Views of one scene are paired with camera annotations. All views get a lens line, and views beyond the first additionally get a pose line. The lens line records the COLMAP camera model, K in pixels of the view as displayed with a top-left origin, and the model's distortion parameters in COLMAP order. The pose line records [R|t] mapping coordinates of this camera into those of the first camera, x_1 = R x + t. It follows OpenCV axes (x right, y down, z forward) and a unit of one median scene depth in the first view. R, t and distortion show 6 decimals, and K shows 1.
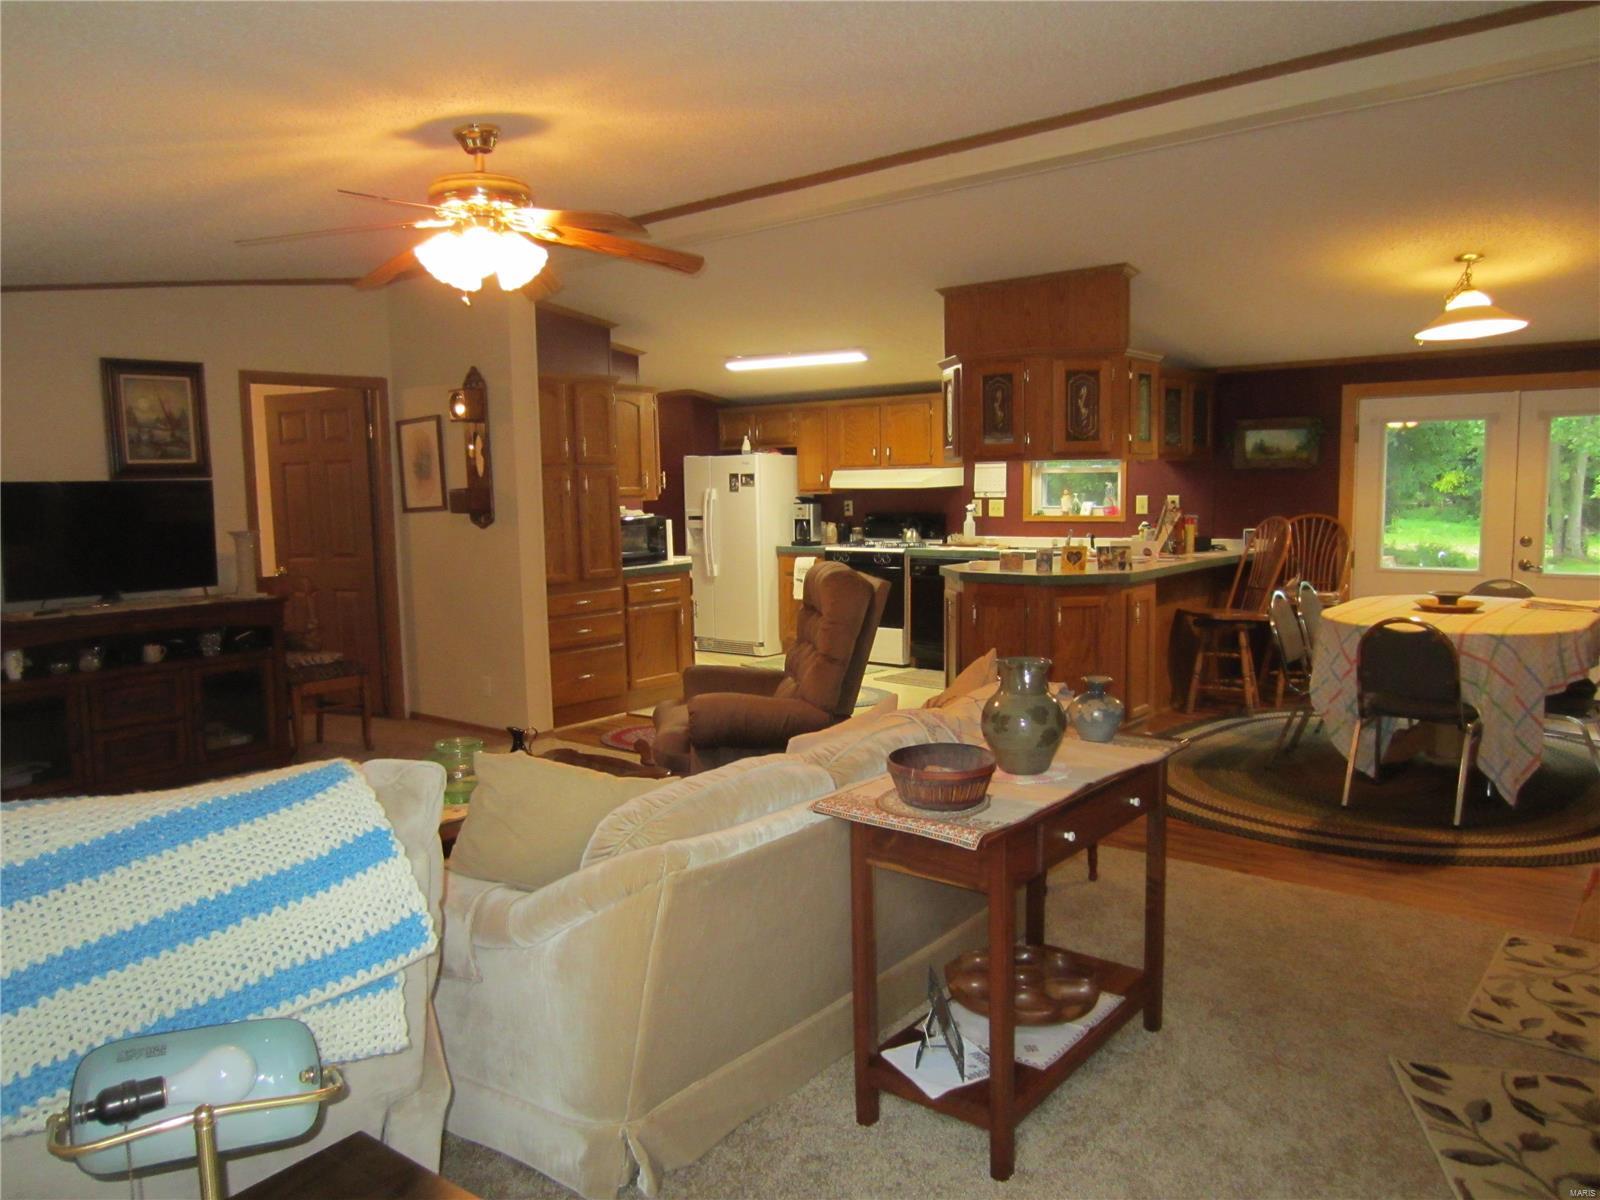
lens RADIAL K [[1153.1, 0, 806.2], [0, 1153.1, 597.2], [0, 0, 1]] dist [-0.024292, 0.009949]
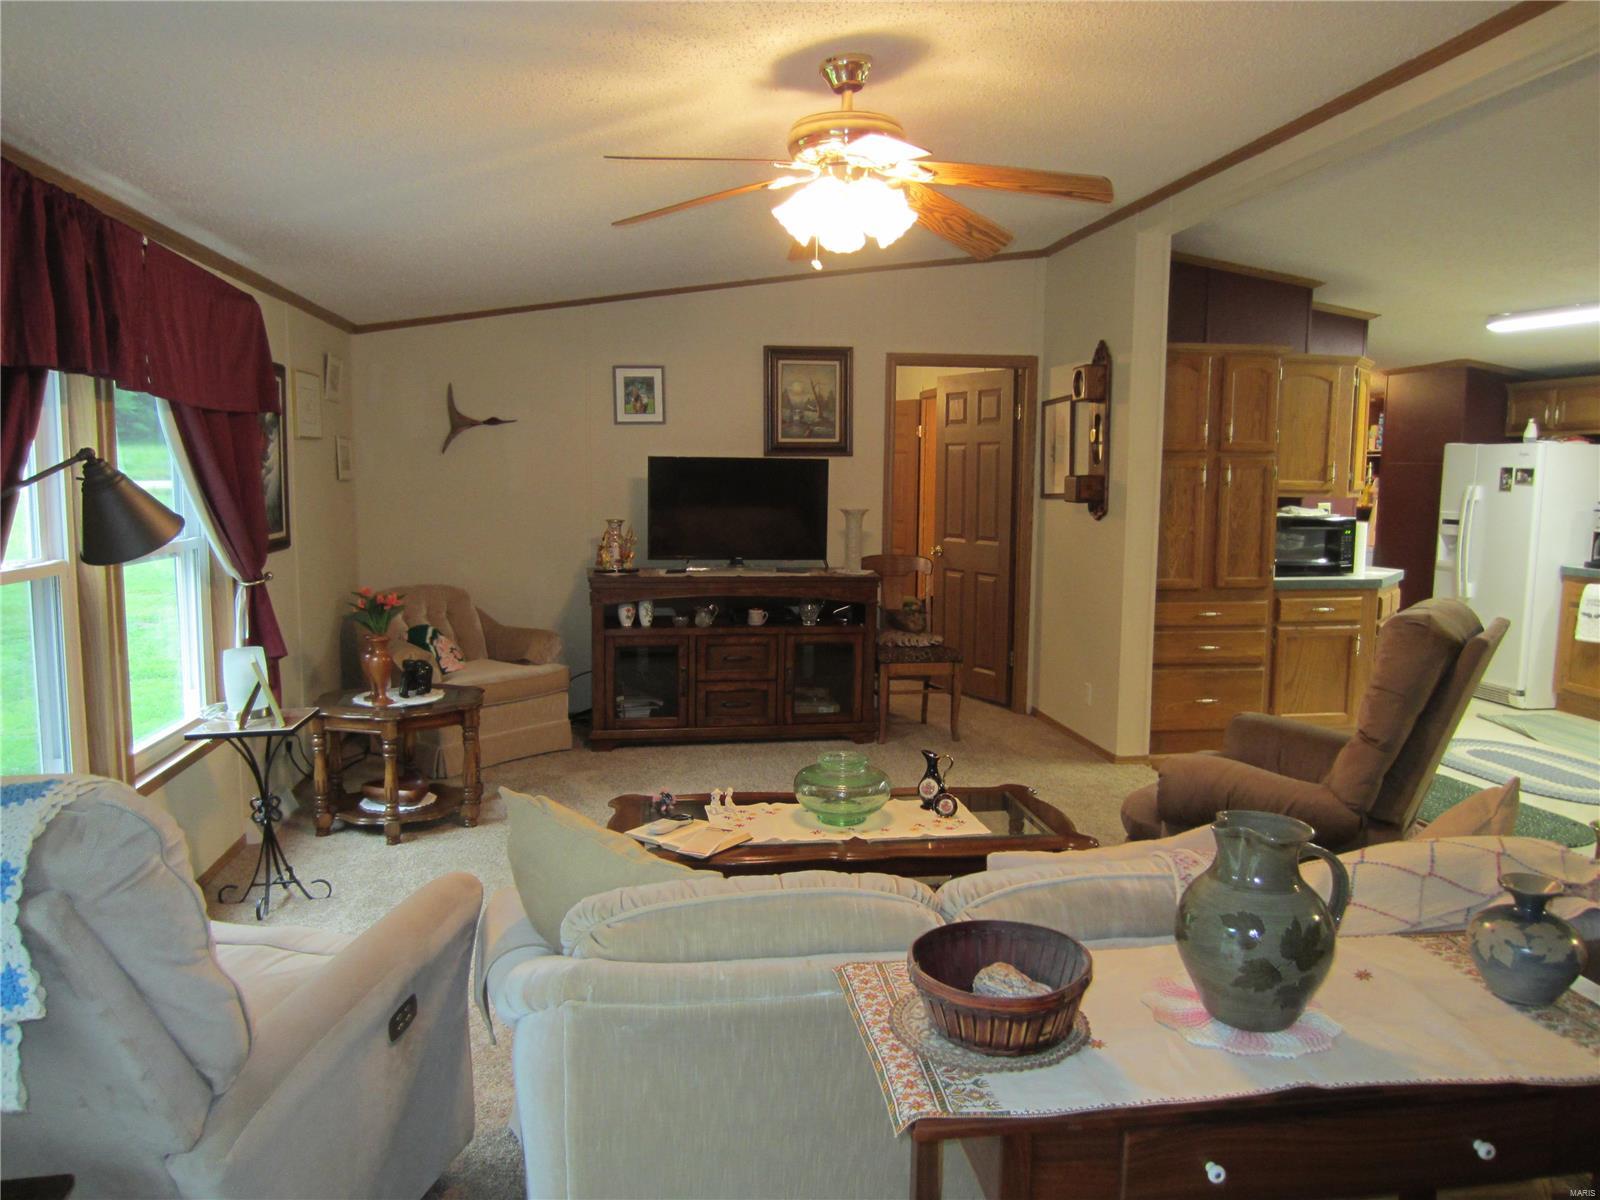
lens RADIAL K [[1153.1, 0, 806.2], [0, 1153.1, 597.2], [0, 0, 1]] dist [-0.024292, 0.009949]
pose [[0.740306, 0.103905, -0.664192, 0.155846], [-0.092589, 0.994327, 0.052351, -0.026026], [0.665863, 0.022741, 0.745727, 0.176368]]
